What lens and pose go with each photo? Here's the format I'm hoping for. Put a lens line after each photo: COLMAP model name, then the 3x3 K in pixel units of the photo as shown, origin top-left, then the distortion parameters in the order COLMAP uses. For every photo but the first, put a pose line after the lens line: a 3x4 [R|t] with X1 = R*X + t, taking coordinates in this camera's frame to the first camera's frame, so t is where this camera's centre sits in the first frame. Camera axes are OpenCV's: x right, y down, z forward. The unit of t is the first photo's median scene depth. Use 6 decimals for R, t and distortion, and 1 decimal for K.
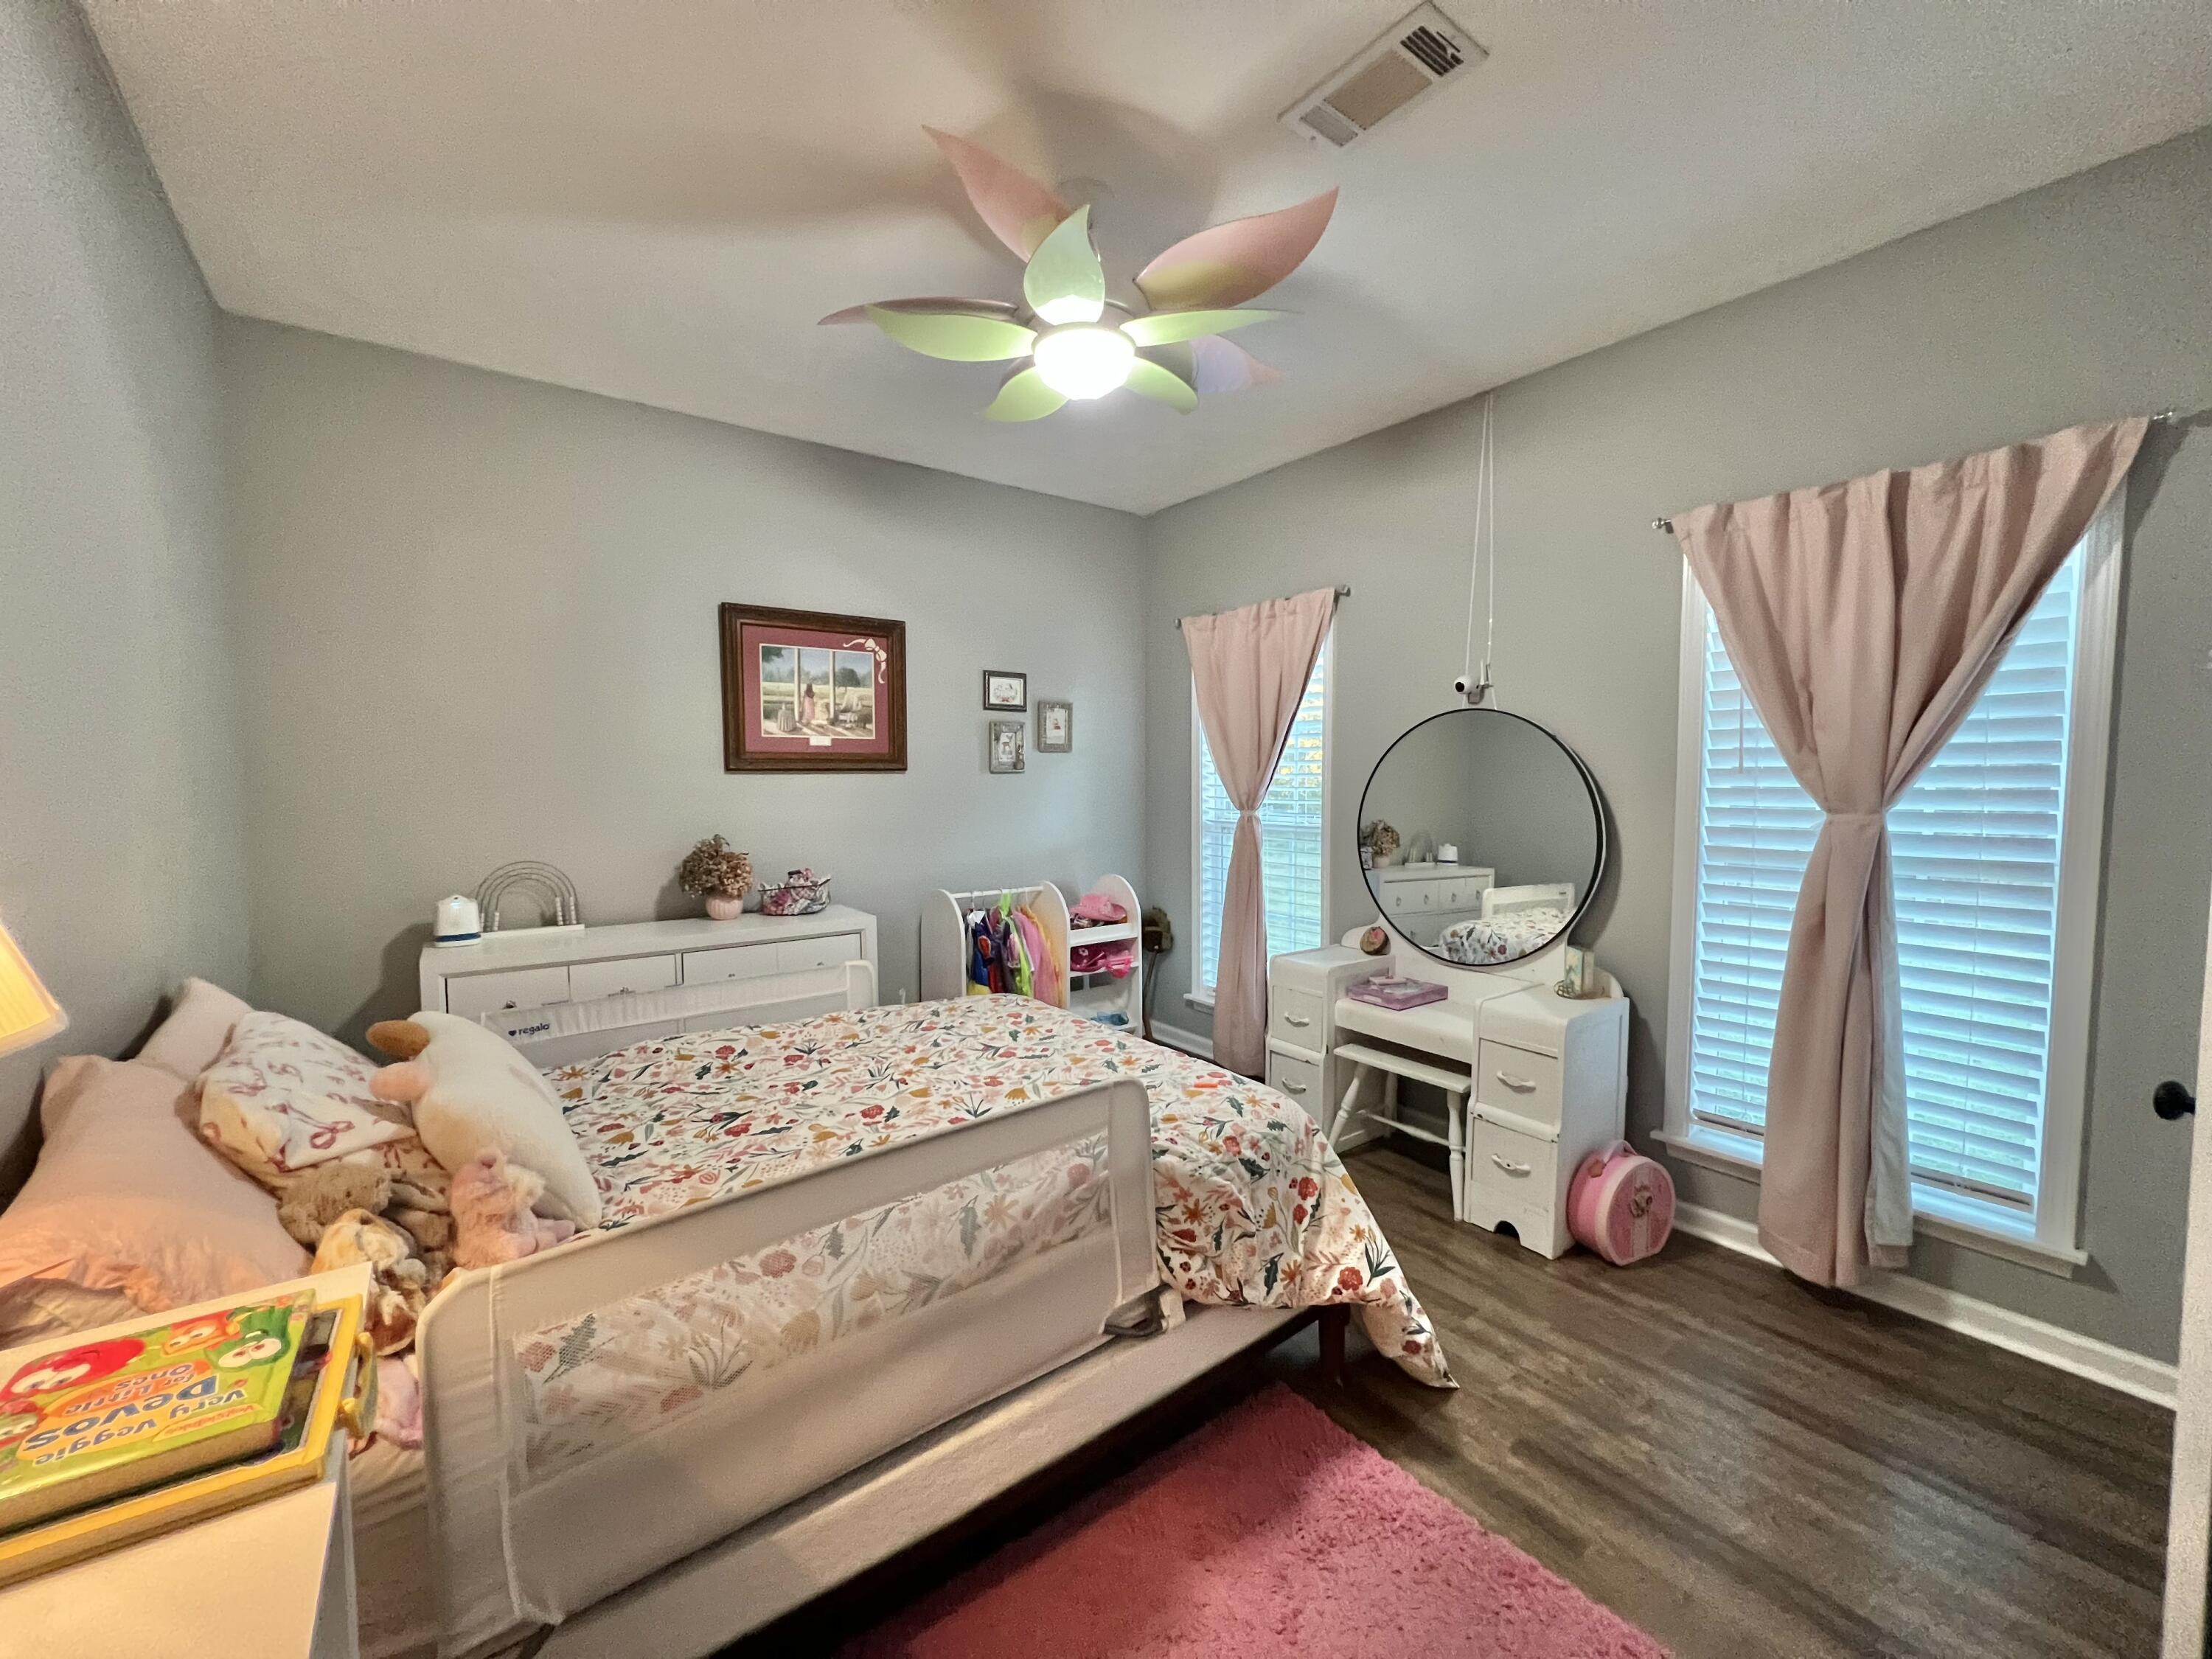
lens RADIAL K [[885.6, 0, 1109.3], [0, 885.6, 828.2], [0, 0, 1]] dist [-0.001427, 0.000560]
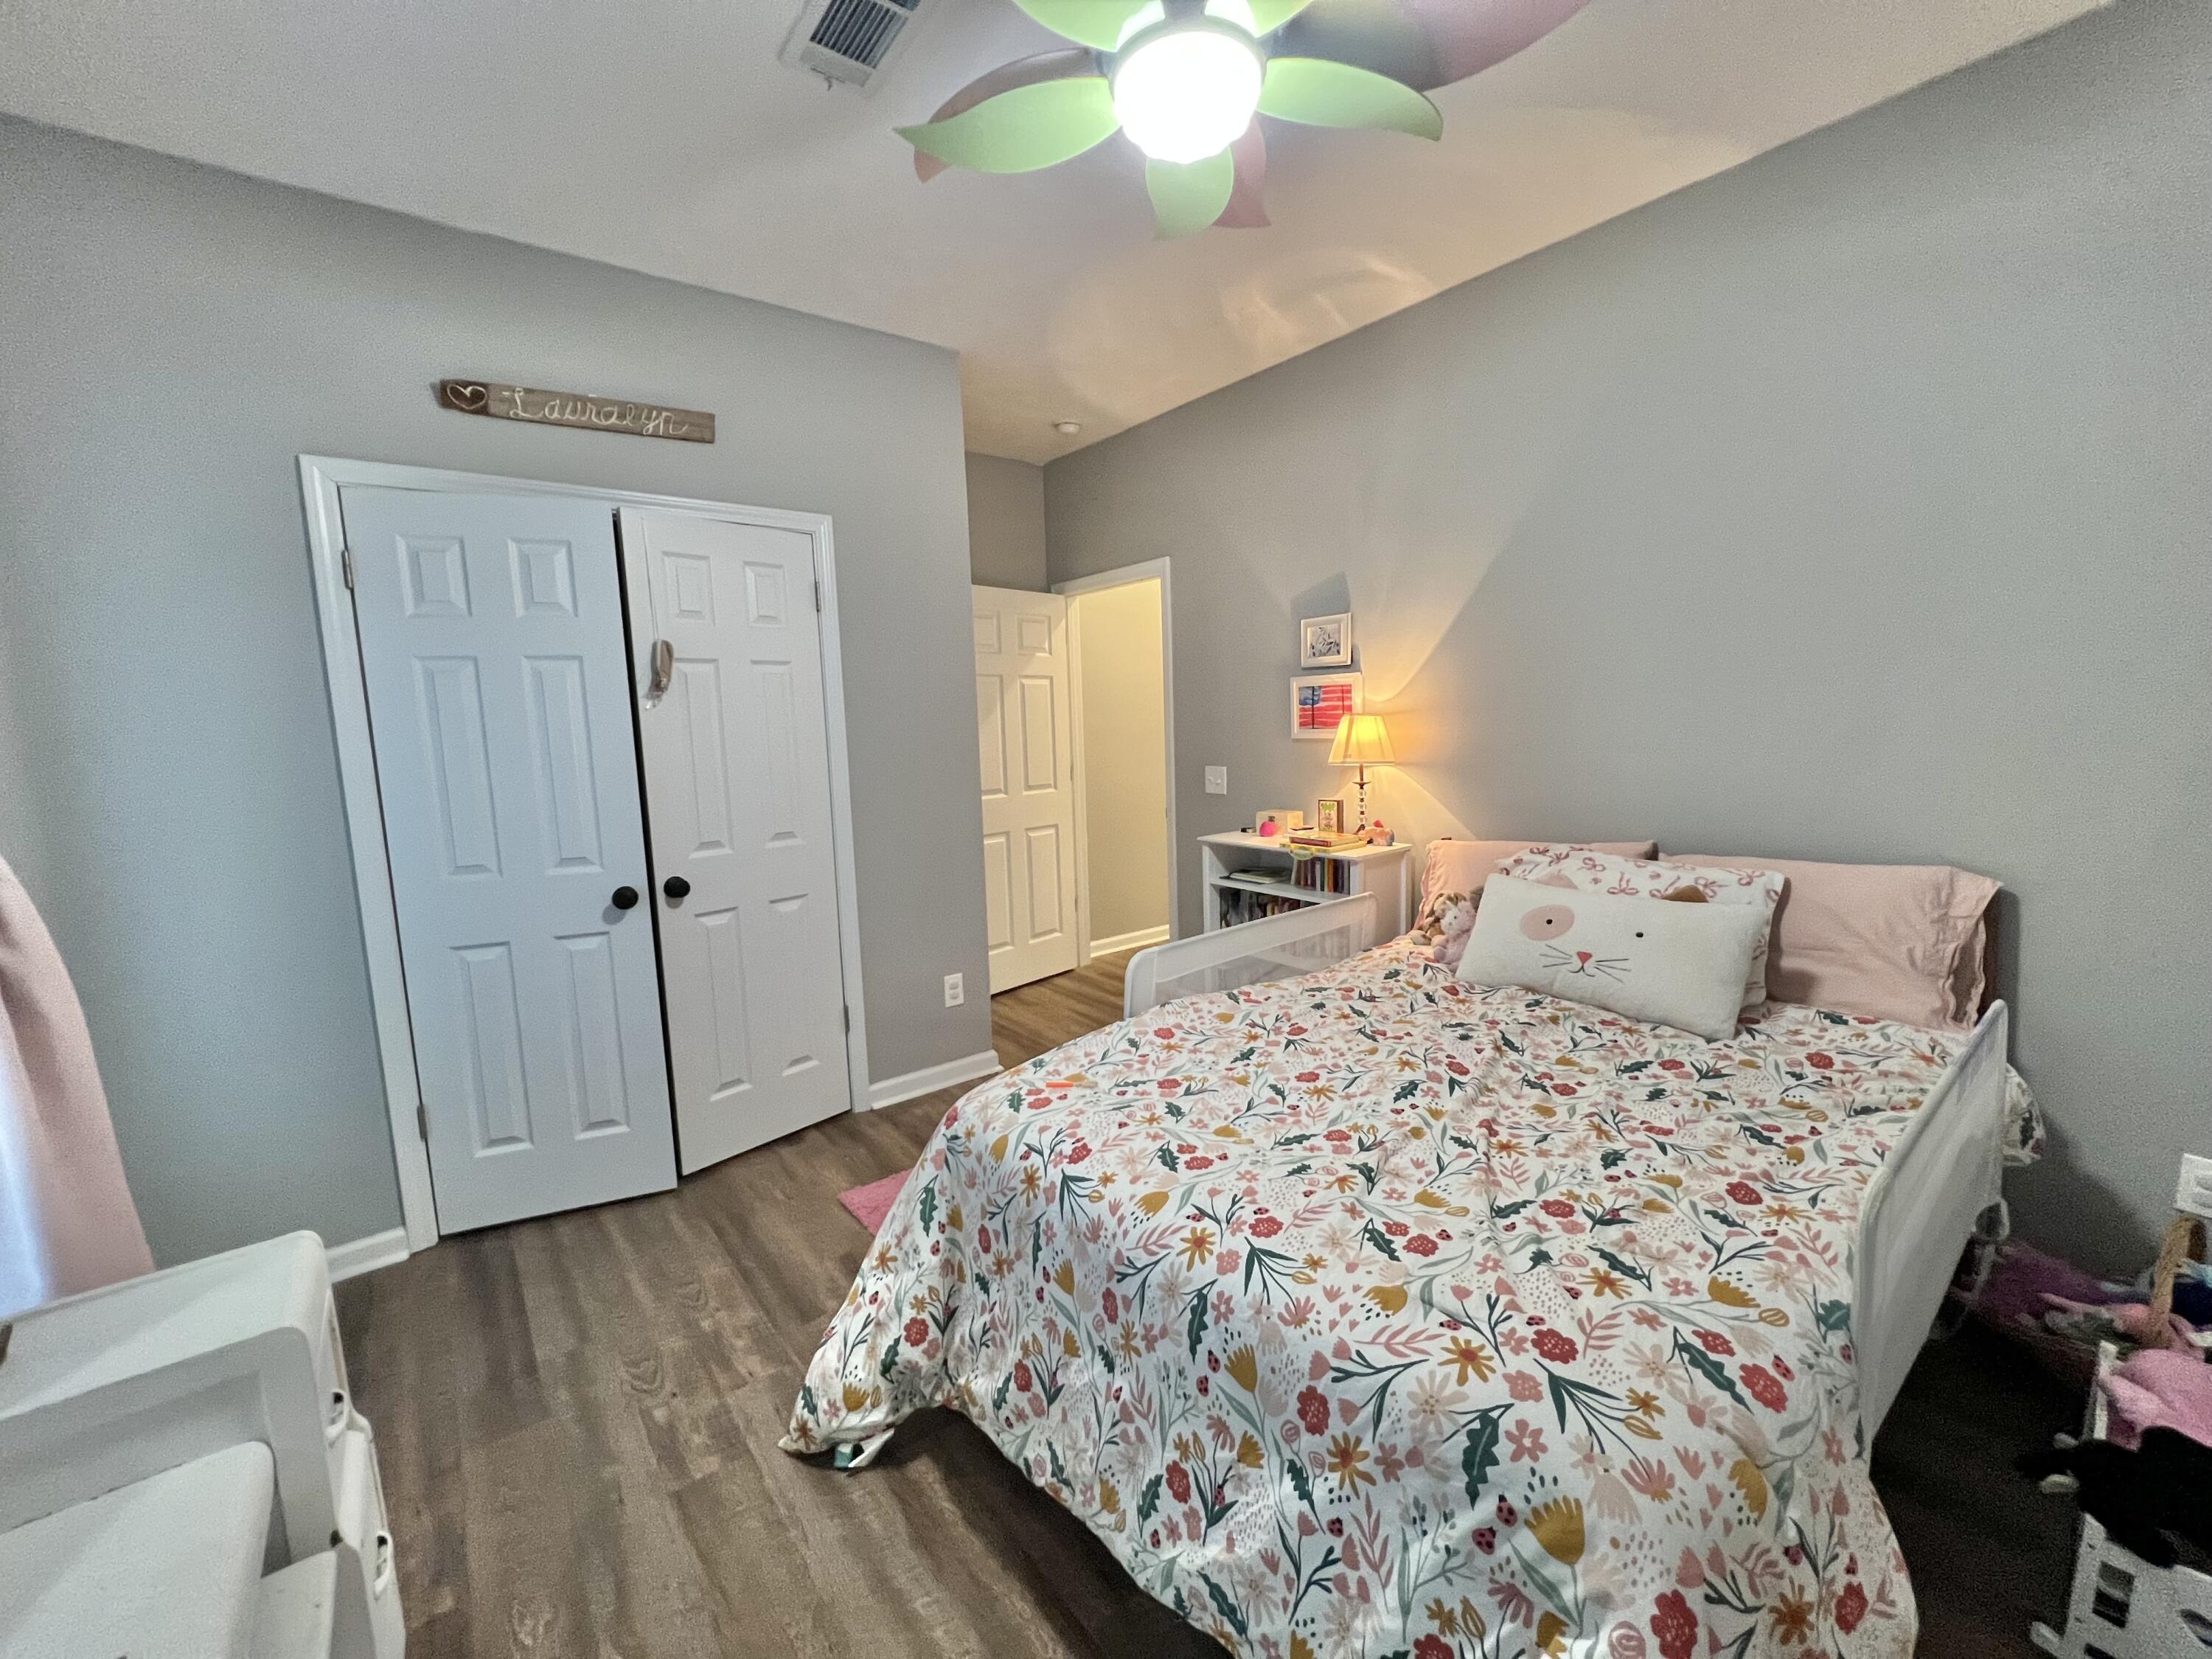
lens RADIAL K [[885.6, 0, 1107.8], [0, 885.6, 831.6], [0, 0, 1]] dist [-0.001427, 0.000560]
pose [[-0.999326, 0.025818, -0.026111, -0.047629], [0.020598, 0.982807, 0.183485, -0.098184], [0.030399, 0.182824, -0.982676, 1.675320]]
